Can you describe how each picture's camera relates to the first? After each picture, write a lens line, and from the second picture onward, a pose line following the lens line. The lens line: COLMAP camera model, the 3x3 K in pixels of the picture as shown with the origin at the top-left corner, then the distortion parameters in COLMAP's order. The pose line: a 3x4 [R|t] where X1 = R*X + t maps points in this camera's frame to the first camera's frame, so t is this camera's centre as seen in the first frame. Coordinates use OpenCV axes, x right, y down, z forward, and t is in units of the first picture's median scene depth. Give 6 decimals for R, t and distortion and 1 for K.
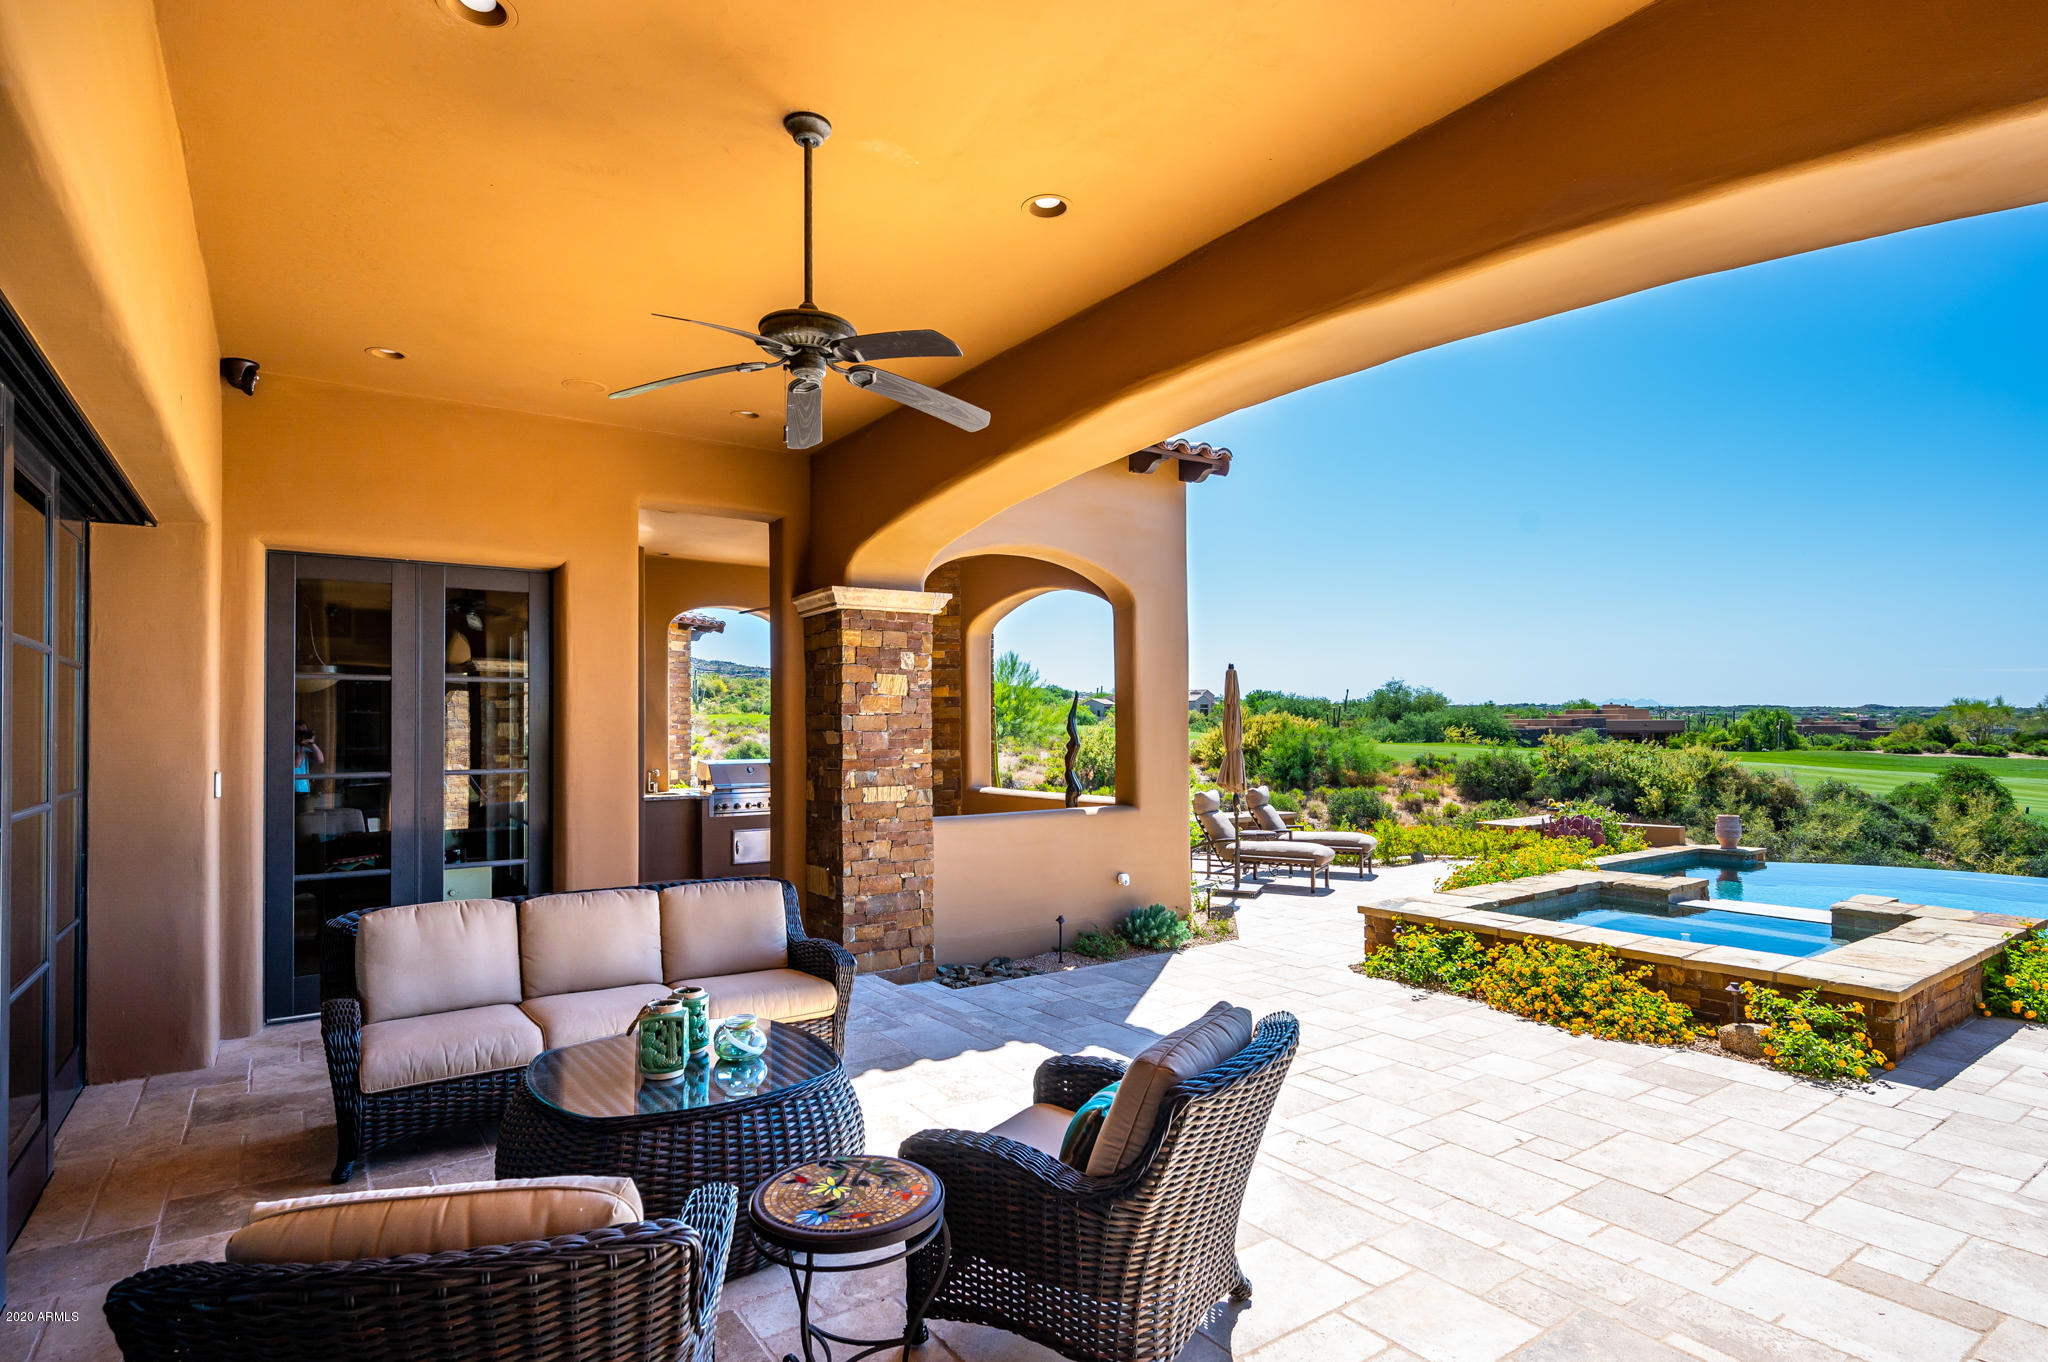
lens RADIAL K [[1052.5, 0, 984.5], [0, 1052.5, 715.1], [0, 0, 1]] dist [-0.013547, 0.003766]
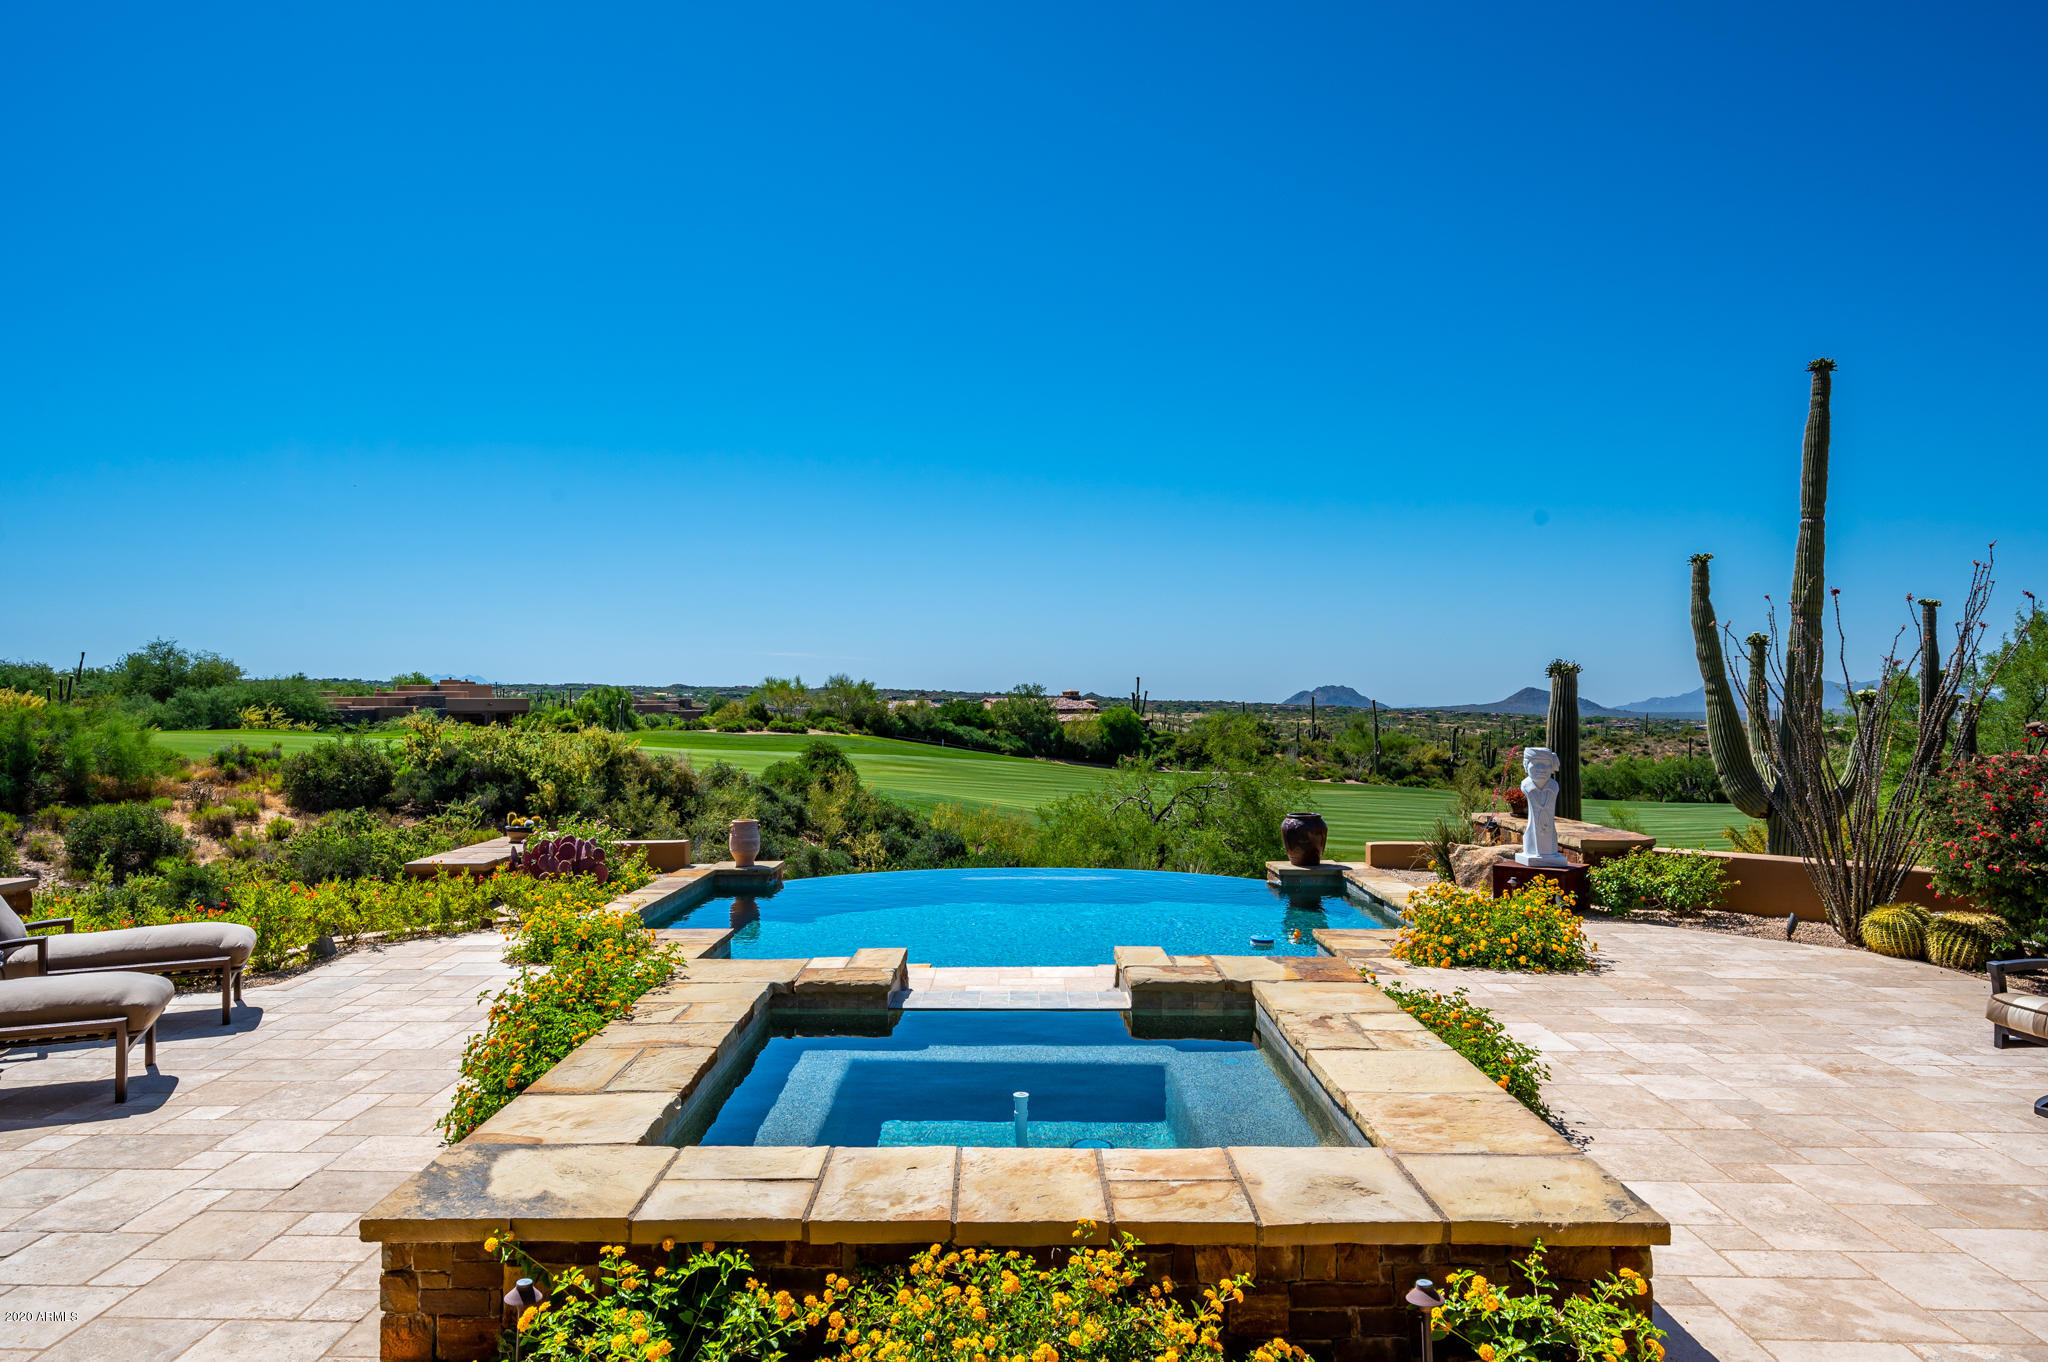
lens RADIAL K [[1300.5, 0, 999.4], [0, 1300.5, 661.8], [0, 0, 1]] dist [-0.004648, 0.008935]
pose [[0.580648, 0.024562, 0.813784, 0.029567], [-0.004727, 0.999630, -0.026798, 0.003455], [-0.814141, 0.011713, 0.580549, 0.131557]]
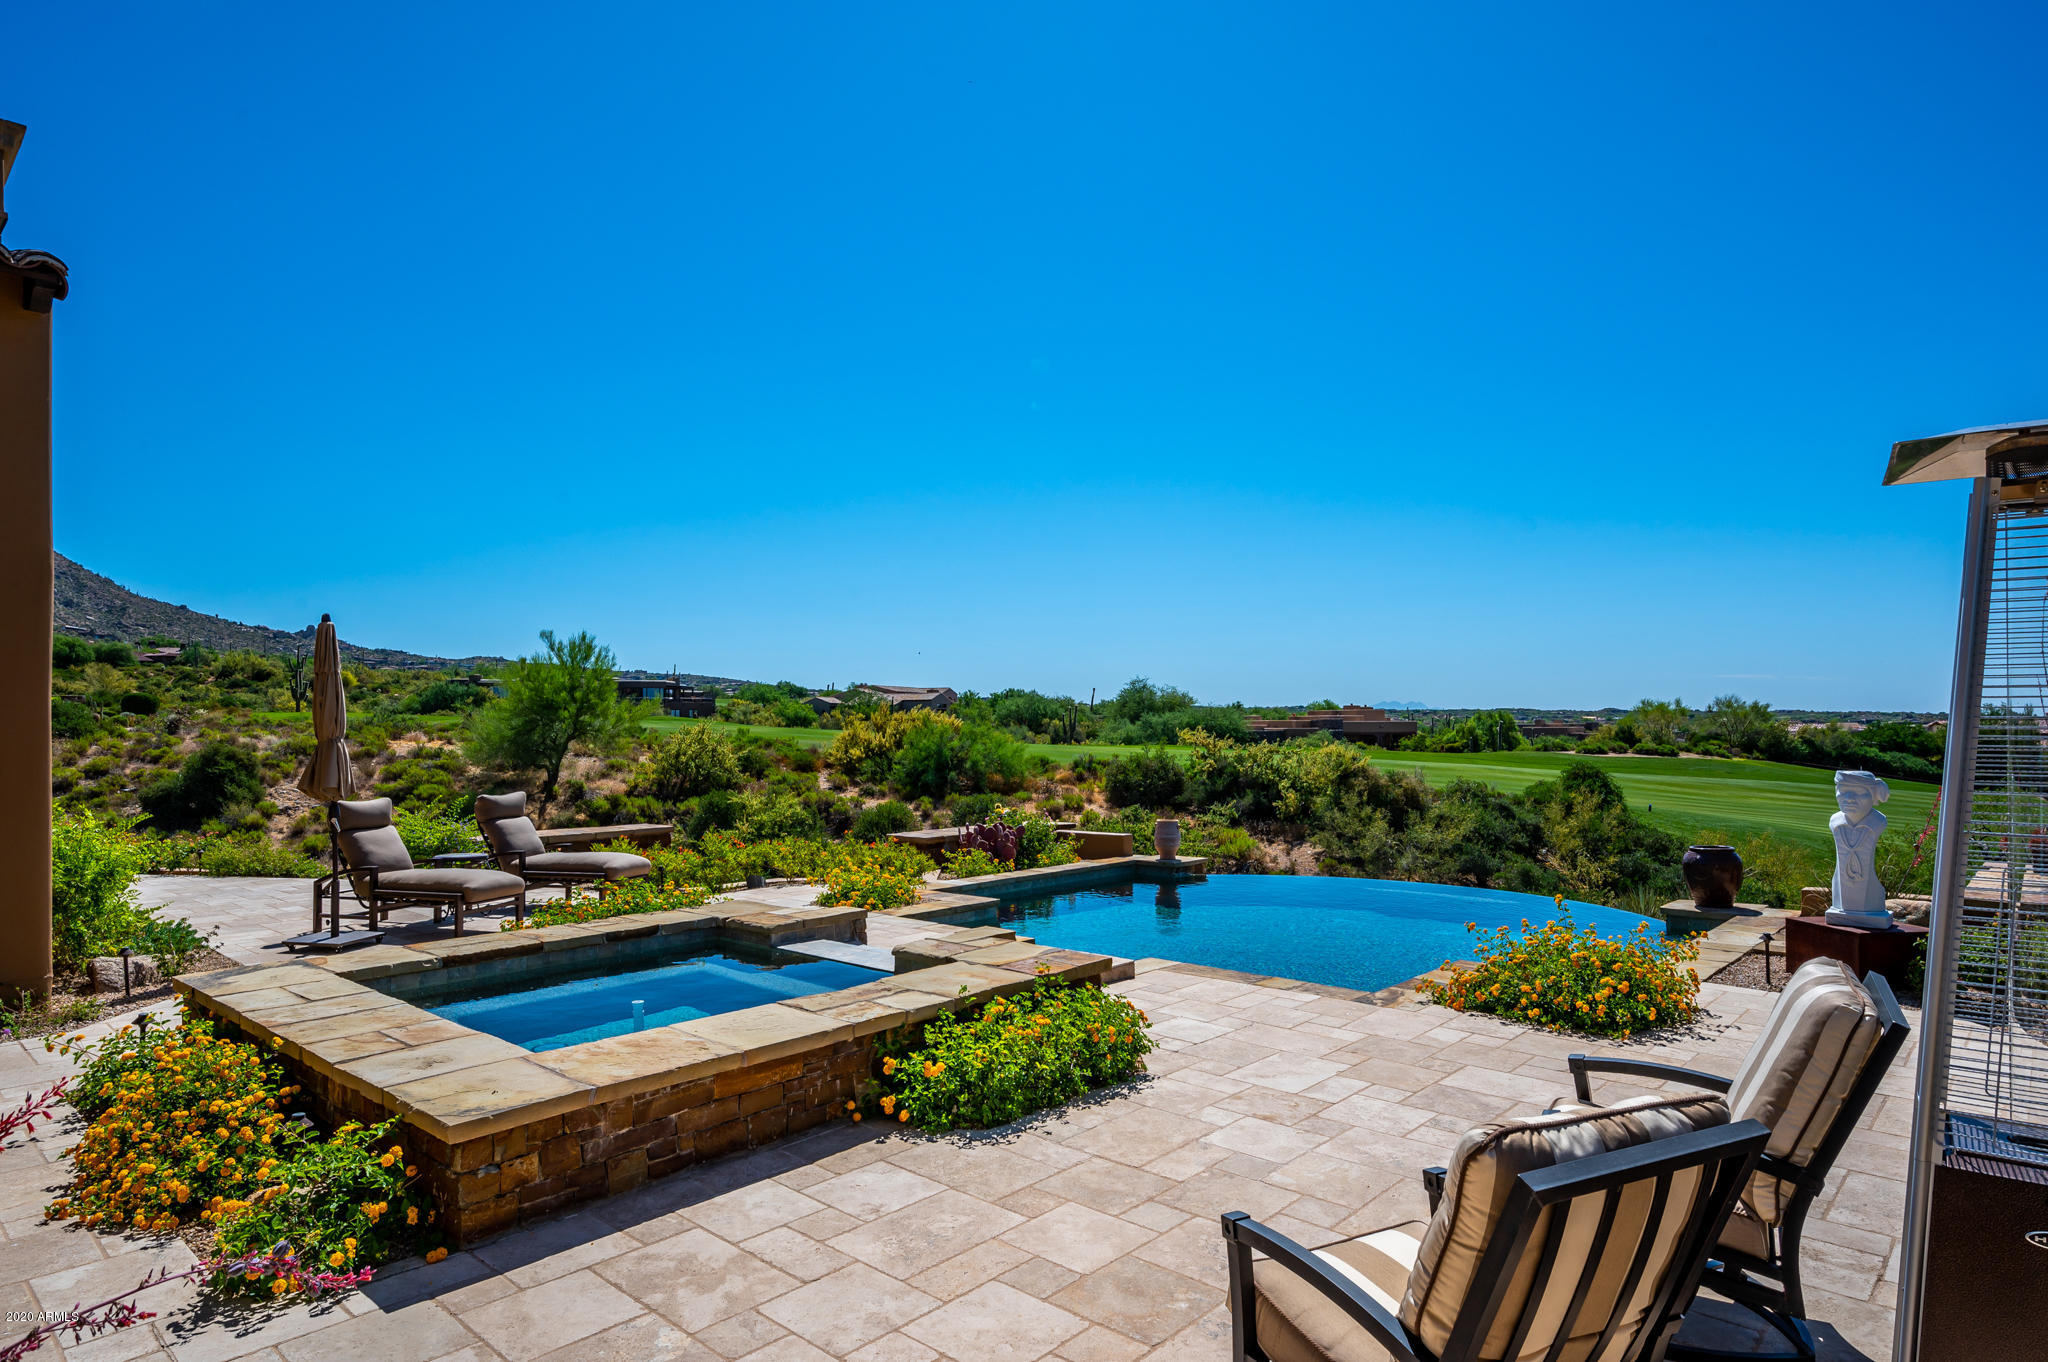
lens RADIAL K [[1177.5, 0, 1026.4], [0, 1177.5, 720.9], [0, 0, 1]] dist [0.002948, -0.000461]
pose [[0.971752, 0.001188, 0.236000, 0.151146], [-0.001849, 0.999995, 0.002580, 0.005641], [-0.235995, -0.002943, 0.971750, 0.042379]]
